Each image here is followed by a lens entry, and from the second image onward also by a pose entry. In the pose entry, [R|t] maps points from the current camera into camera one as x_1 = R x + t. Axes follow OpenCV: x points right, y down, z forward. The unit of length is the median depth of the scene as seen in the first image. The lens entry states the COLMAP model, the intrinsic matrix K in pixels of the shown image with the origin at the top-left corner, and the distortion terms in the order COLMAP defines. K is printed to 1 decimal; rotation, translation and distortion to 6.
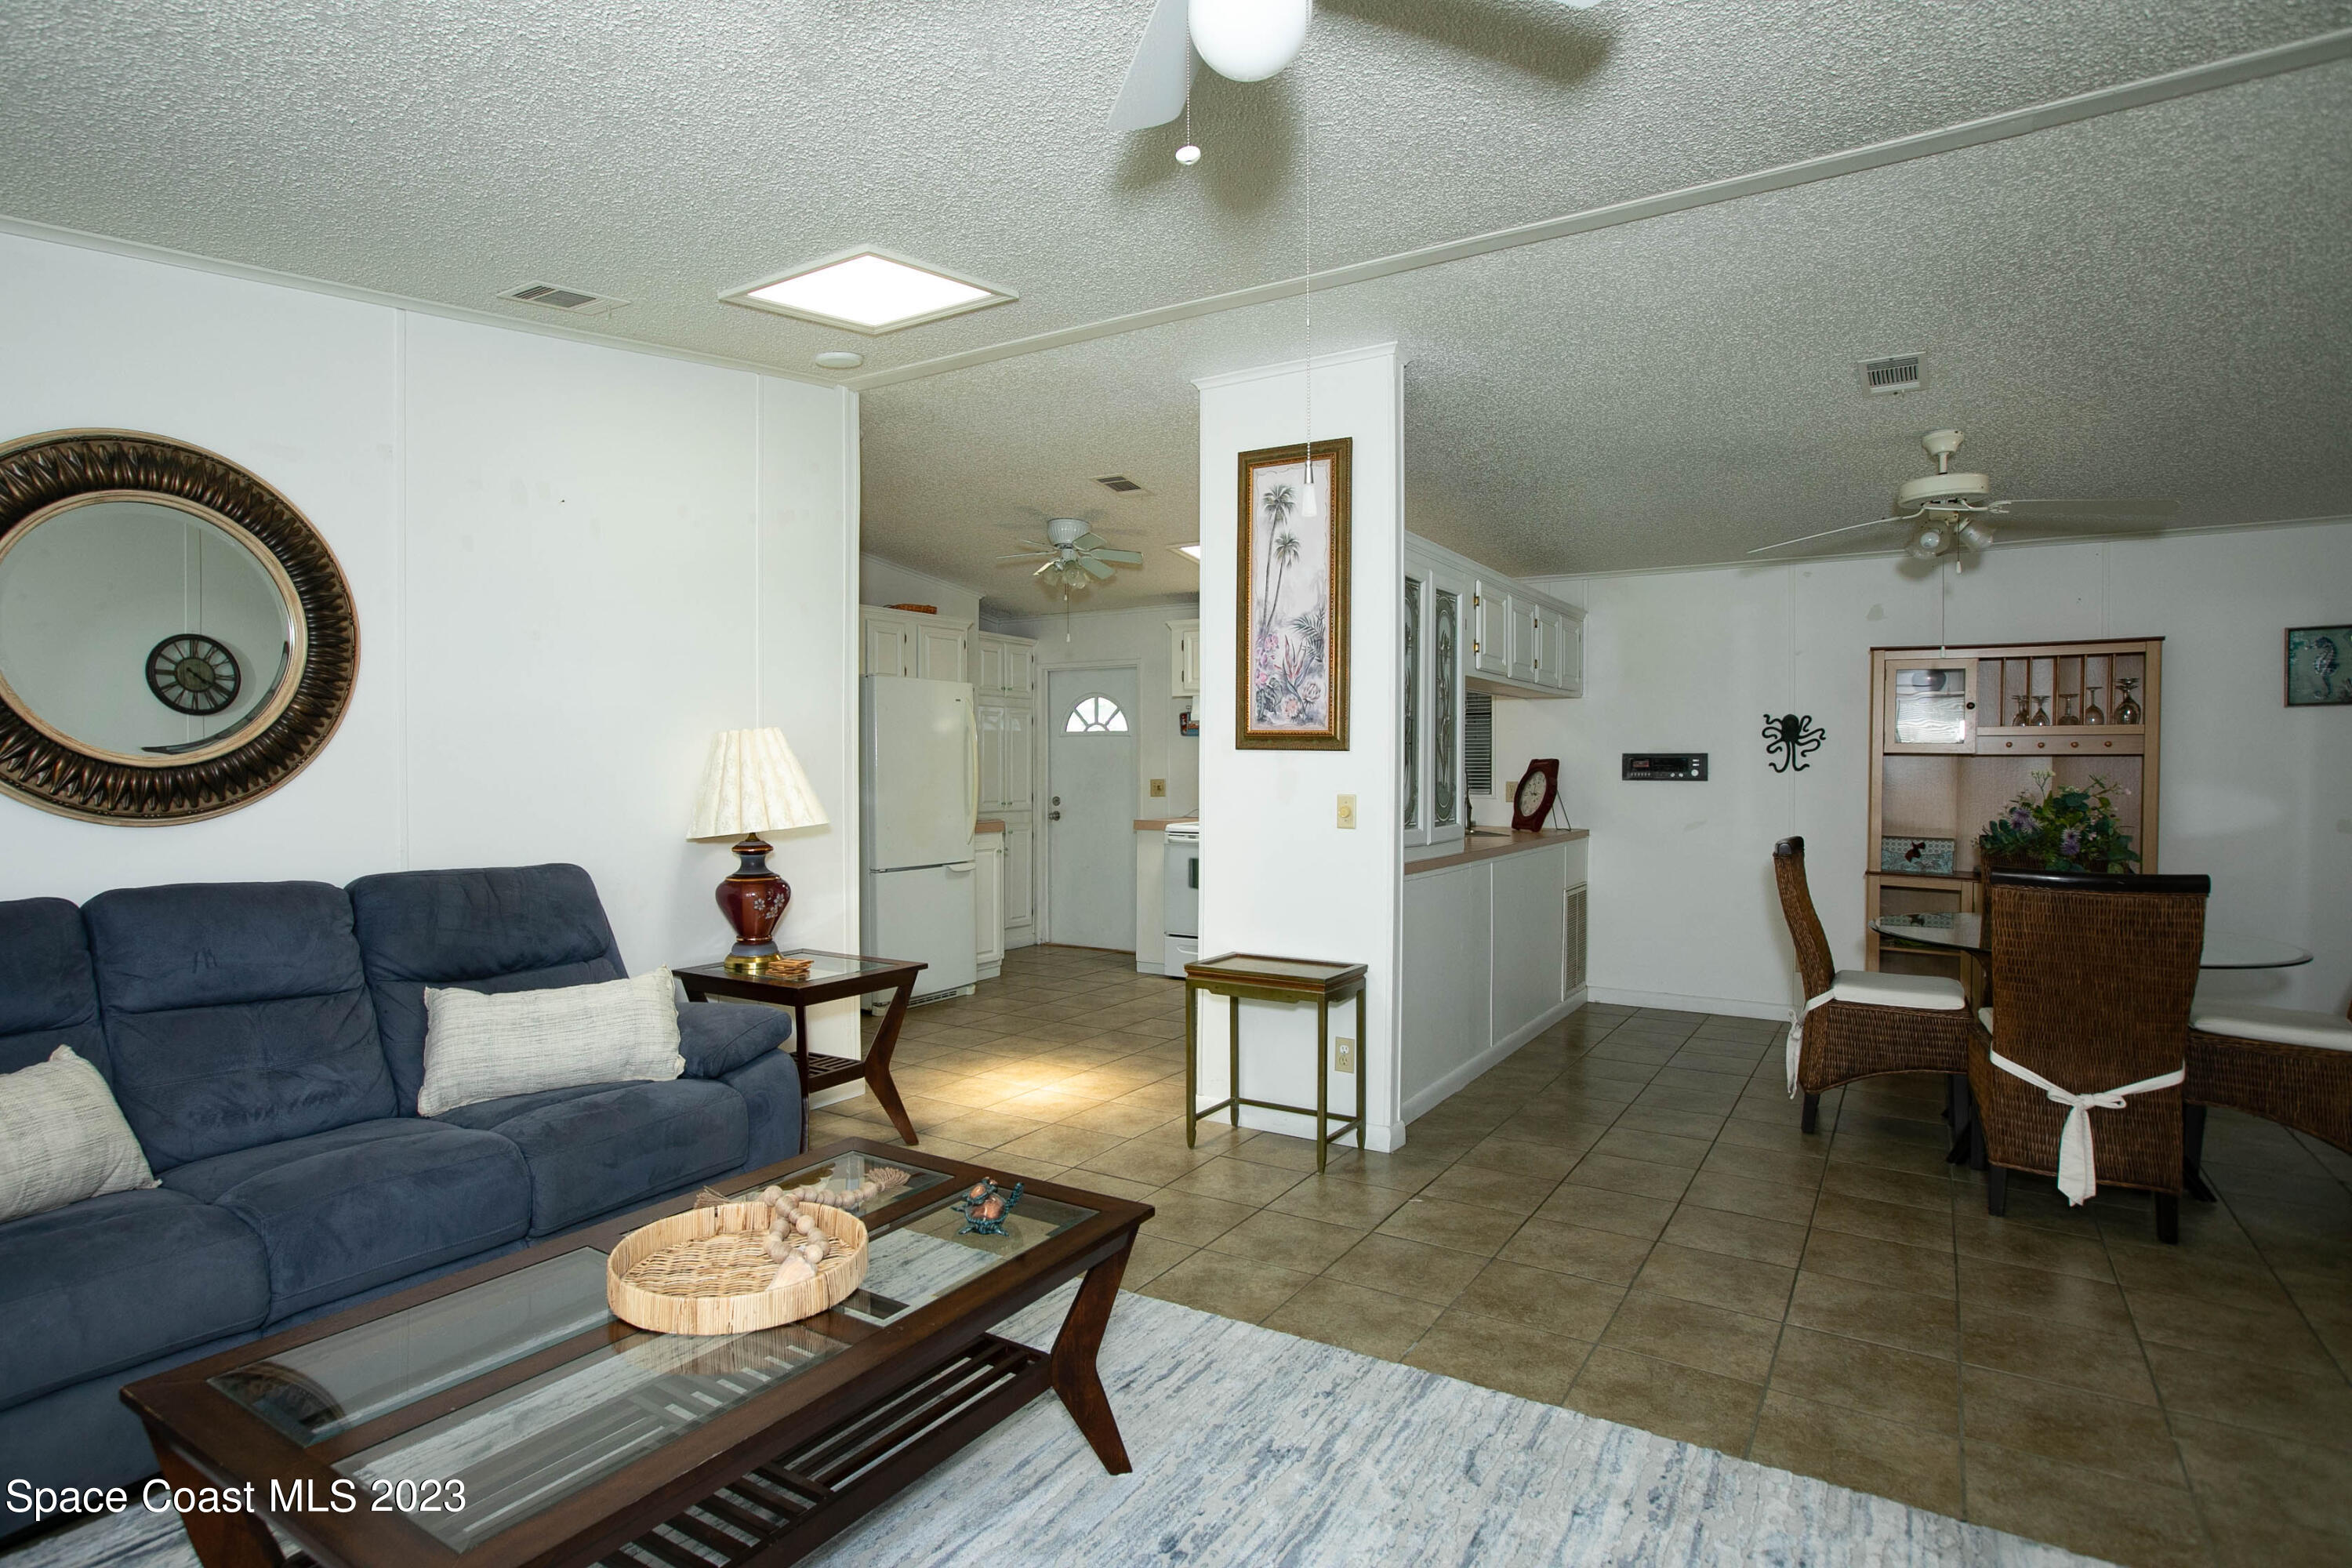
lens RADIAL K [[1209.5, 0, 1168.4], [0, 1209.5, 770.7], [0, 0, 1]] dist [-0.062632, 0.043587]
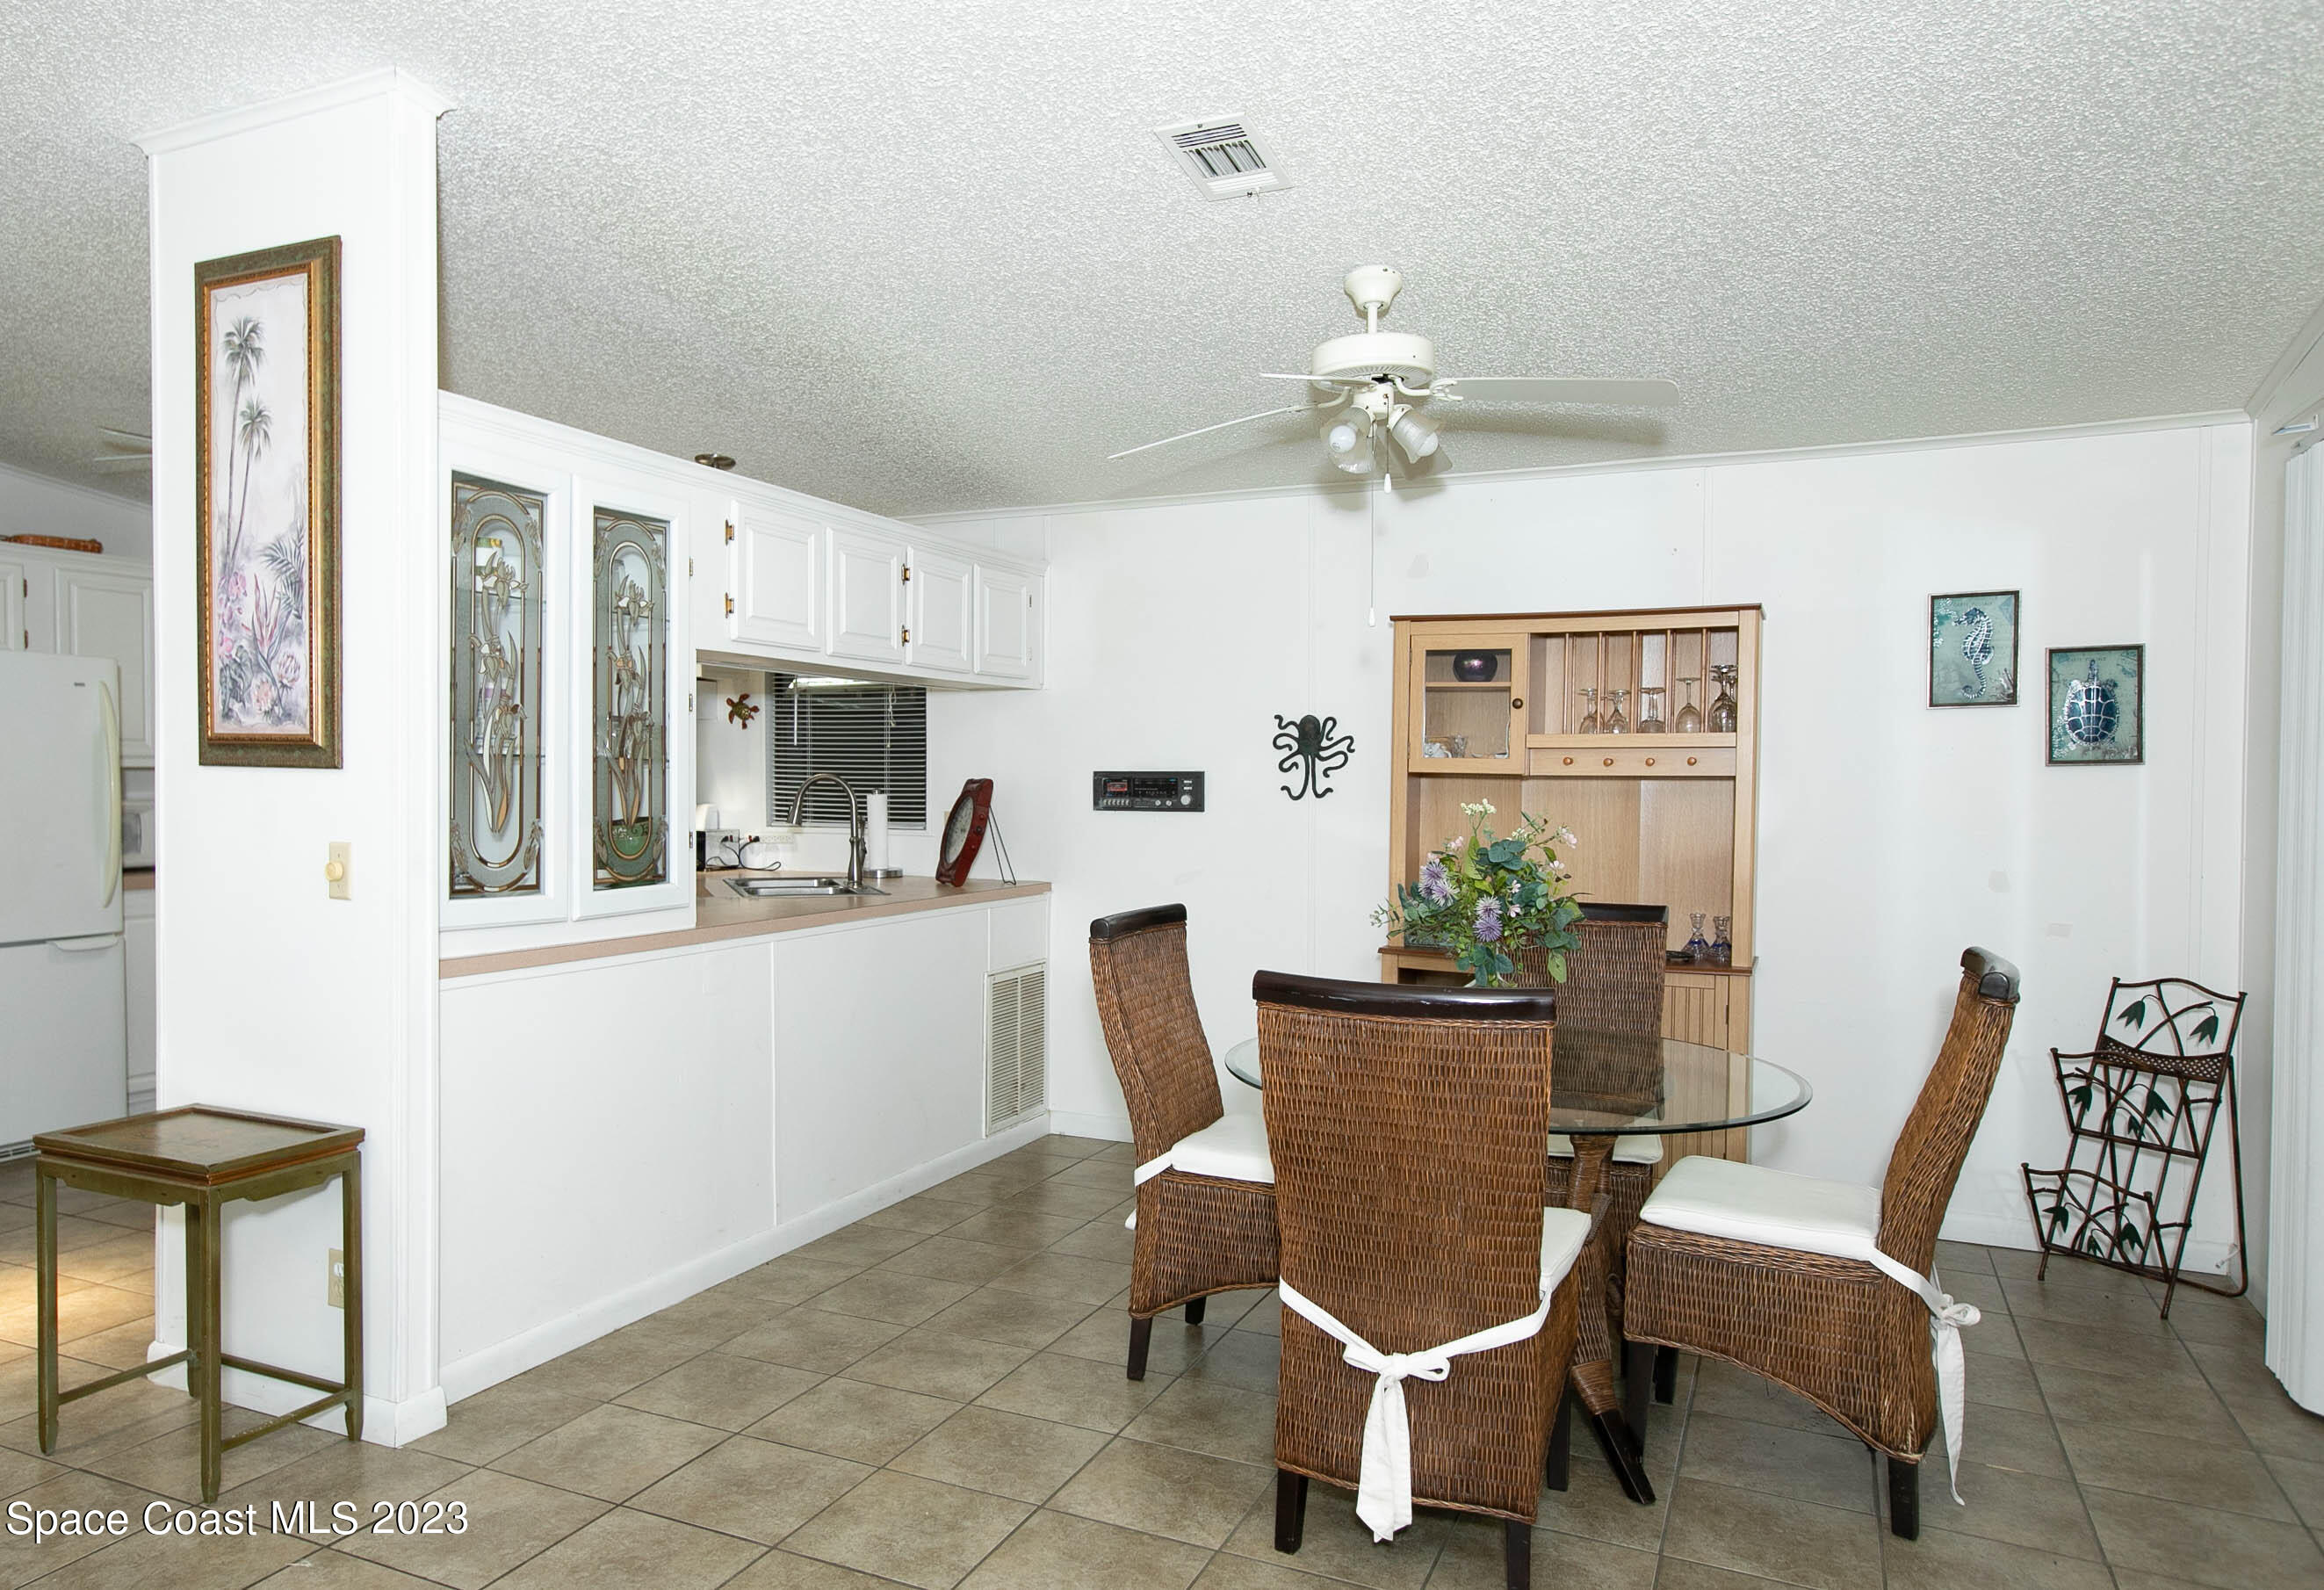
lens RADIAL K [[1537.8, 0, 1069.9], [0, 1537.8, 808.0], [0, 0, 1]] dist [0.002475, 0.001886]
pose [[0.993123, 0.000908, 0.117070, 0.403964], [-0.002535, 0.999902, 0.013753, -0.008246], [-0.117046, -0.013955, 0.993028, 0.198657]]
